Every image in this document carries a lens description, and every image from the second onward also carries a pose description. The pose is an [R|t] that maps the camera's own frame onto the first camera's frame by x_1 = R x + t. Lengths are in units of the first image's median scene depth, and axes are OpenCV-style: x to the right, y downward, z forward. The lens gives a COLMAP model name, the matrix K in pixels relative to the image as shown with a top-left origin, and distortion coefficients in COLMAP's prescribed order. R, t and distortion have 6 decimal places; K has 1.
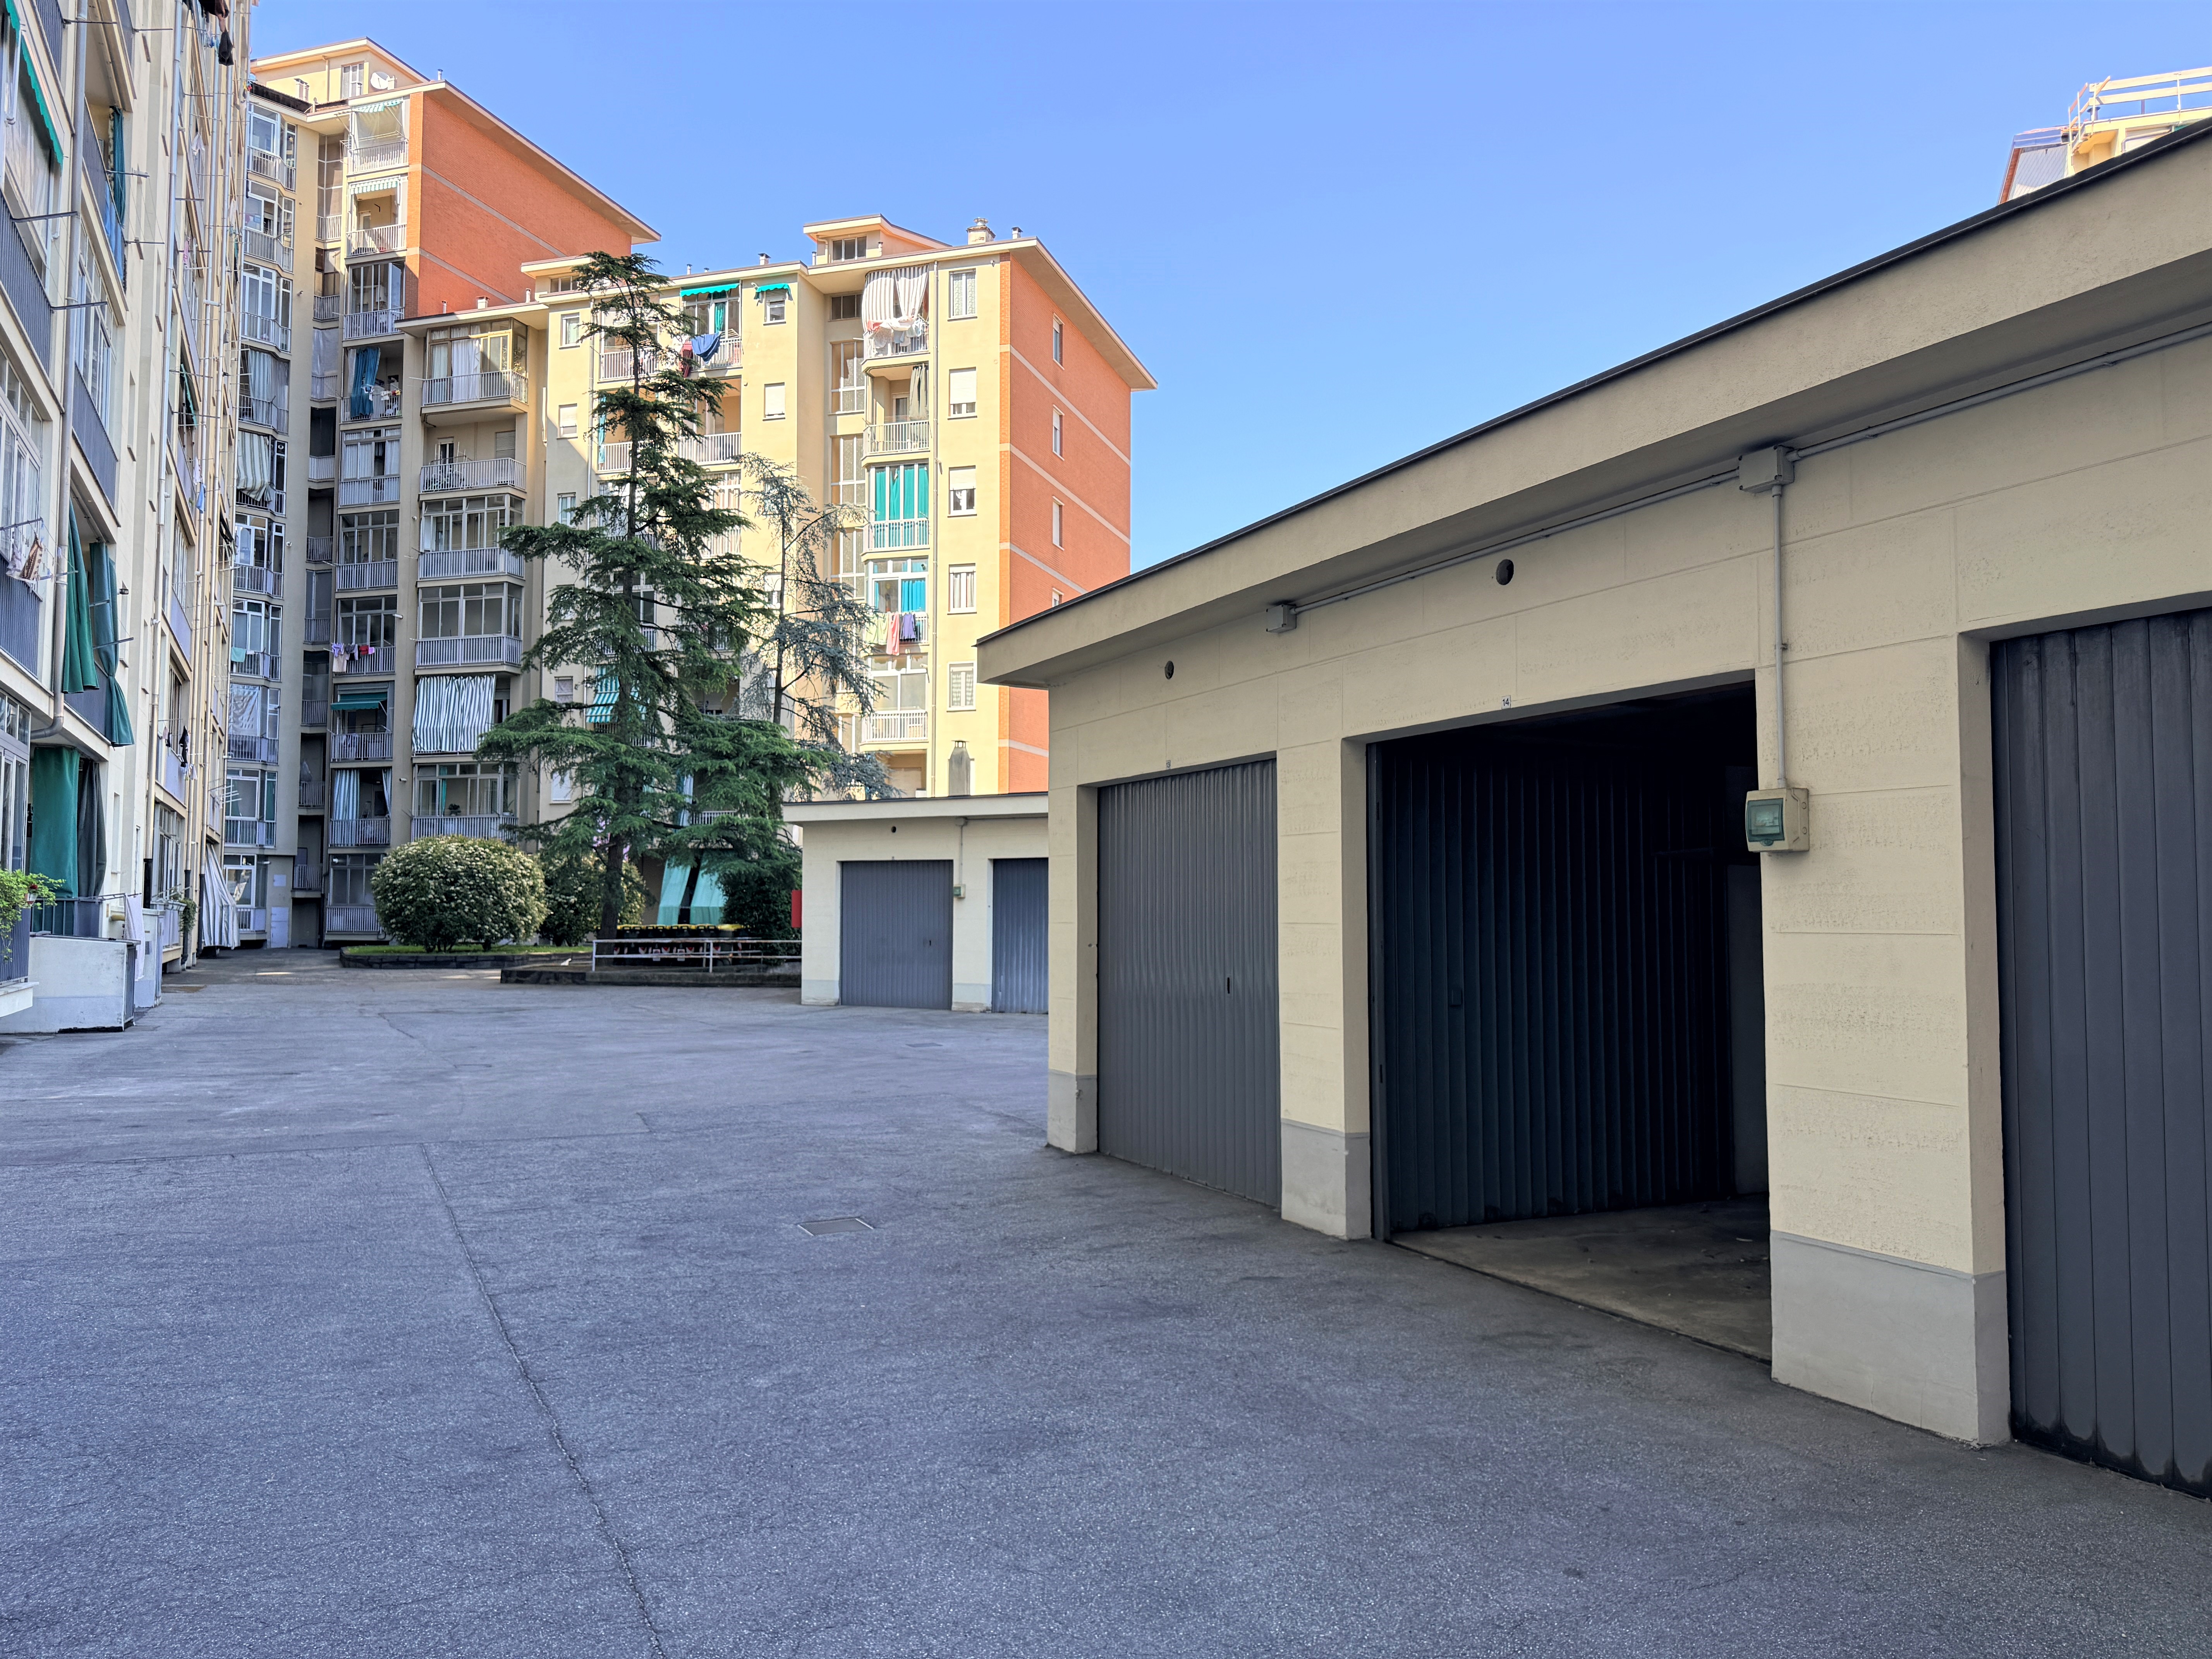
lens RADIAL K [[1567.6, 0, 1094.8], [0, 1567.6, 822.4], [0, 0, 1]] dist [0.013465, -0.020920]
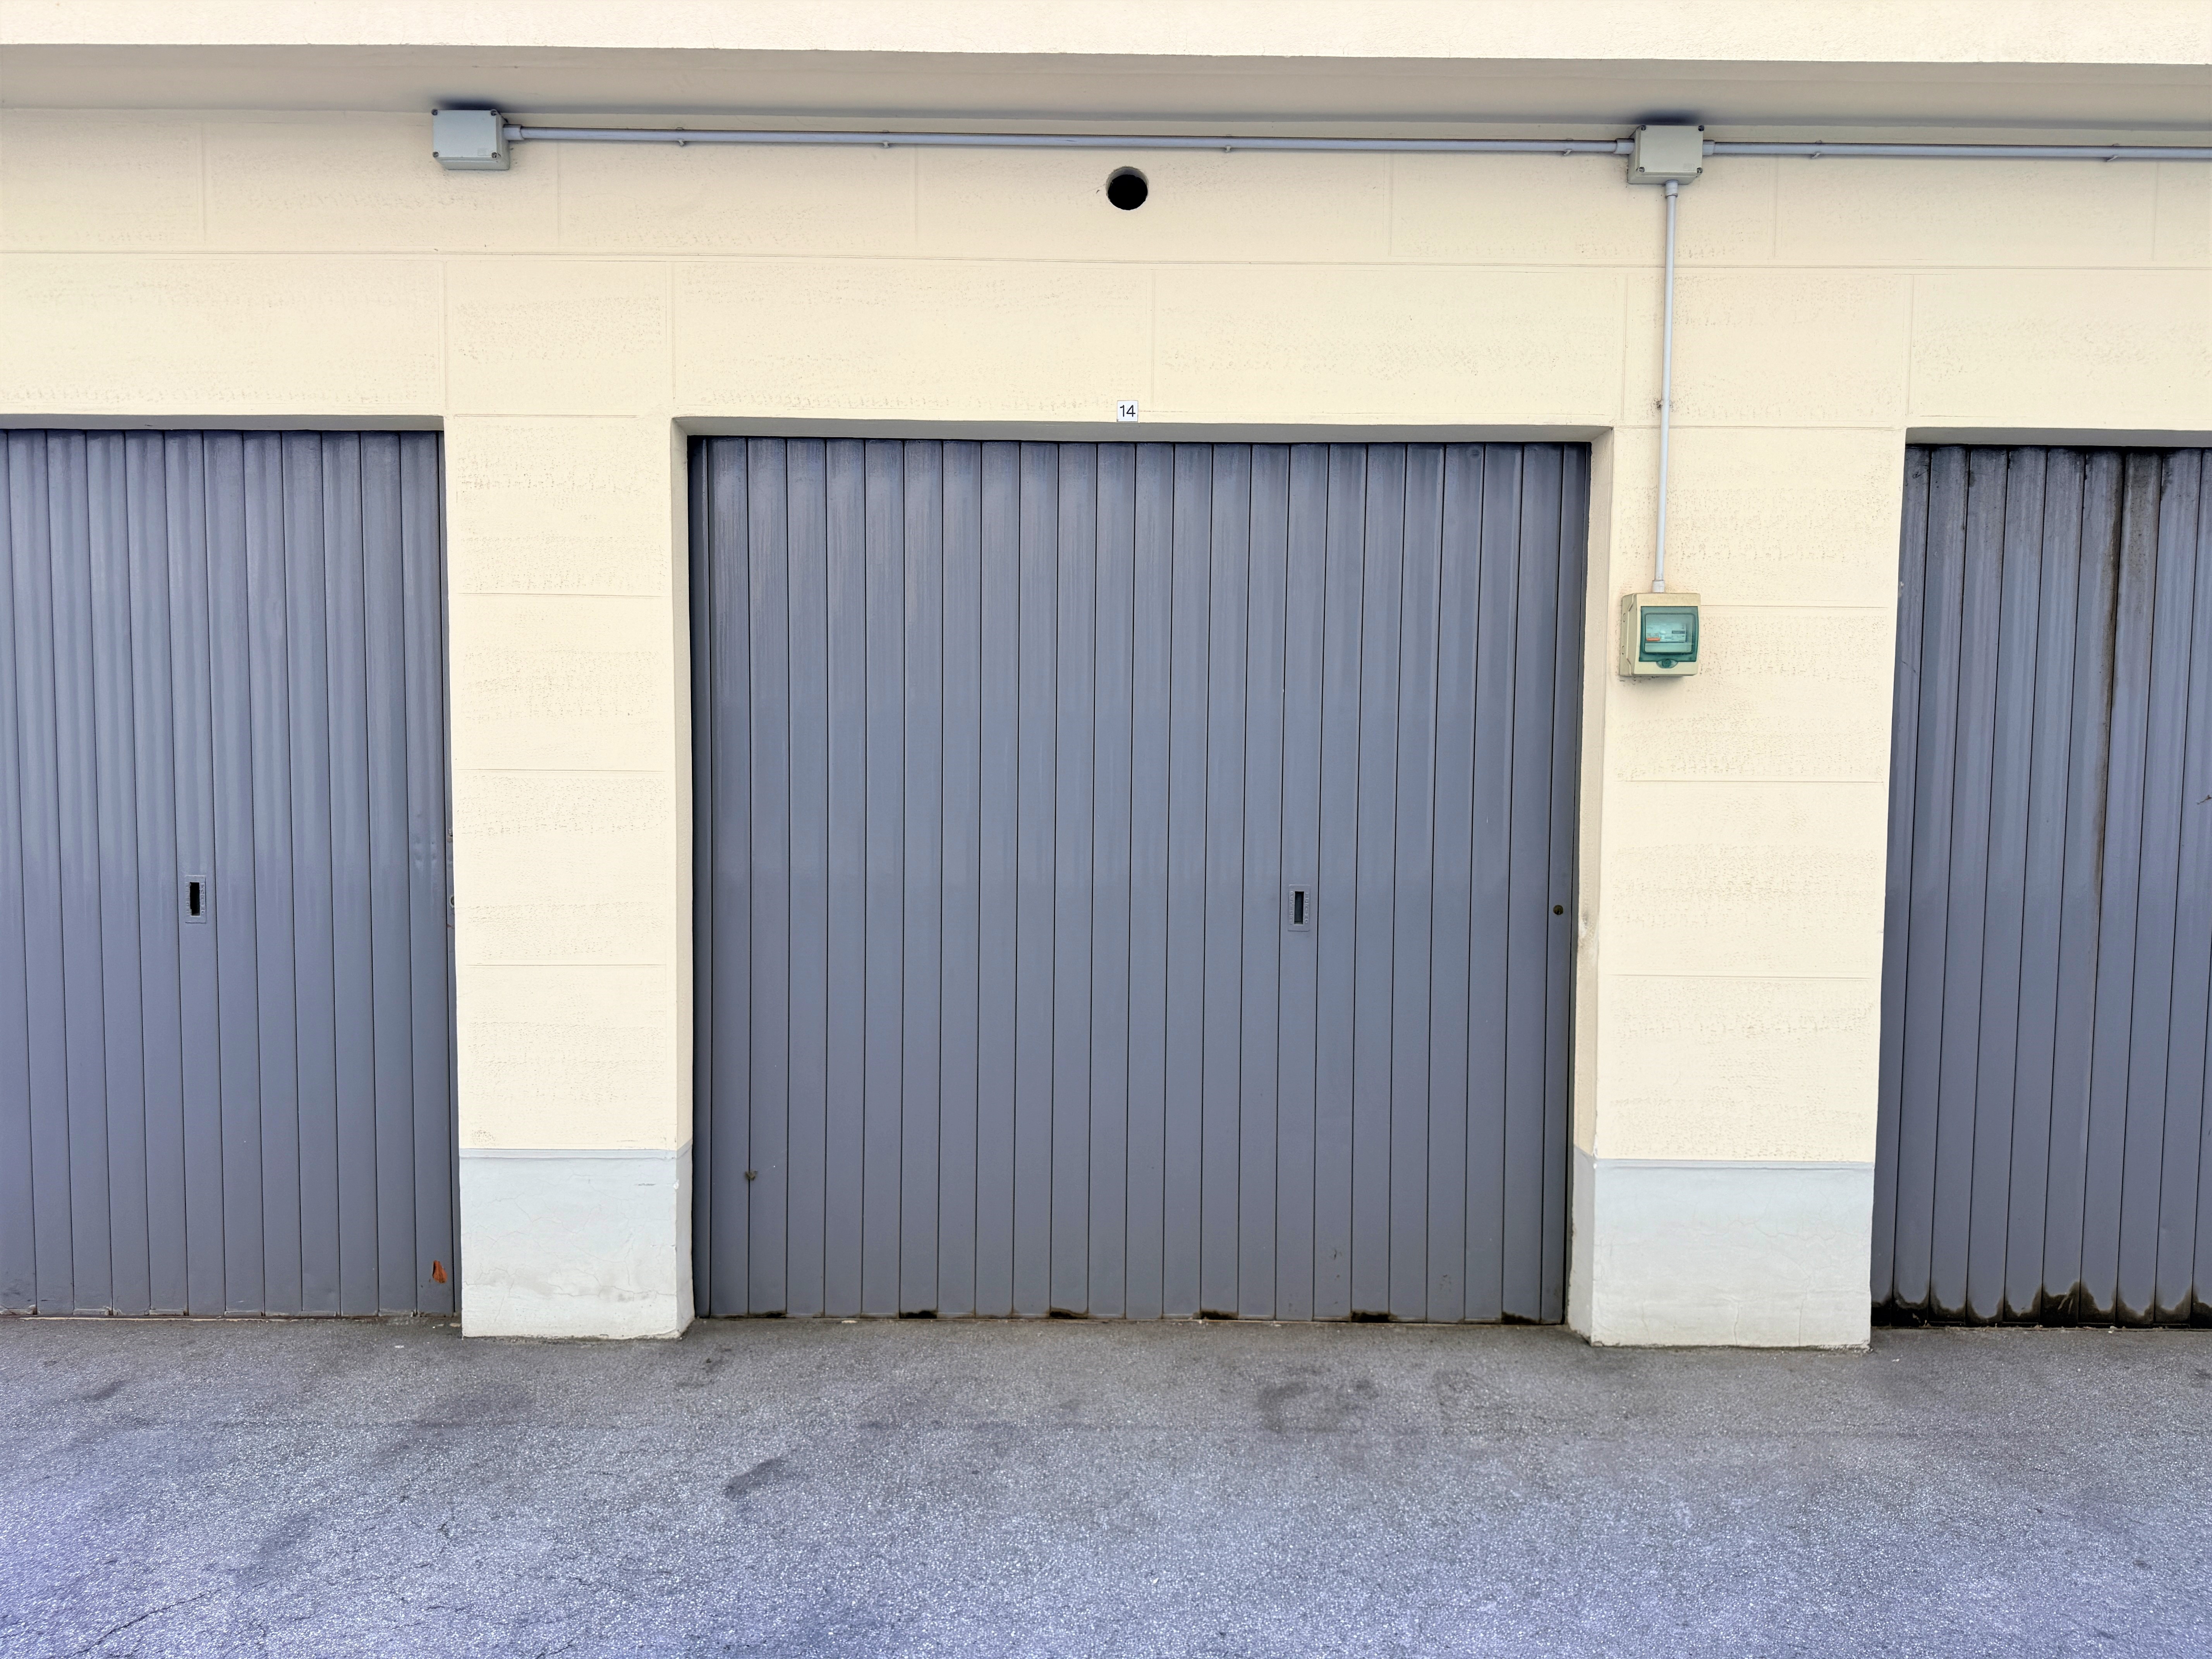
lens RADIAL K [[1567.6, 0, 1096.2], [0, 1567.6, 829.0], [0, 0, 1]] dist [0.013465, -0.020920]
pose [[0.441723, -0.055930, 0.895407, -0.376636], [-0.058365, 0.994149, 0.090890, 0.039374], [-0.895251, -0.092408, 0.435874, 0.909665]]
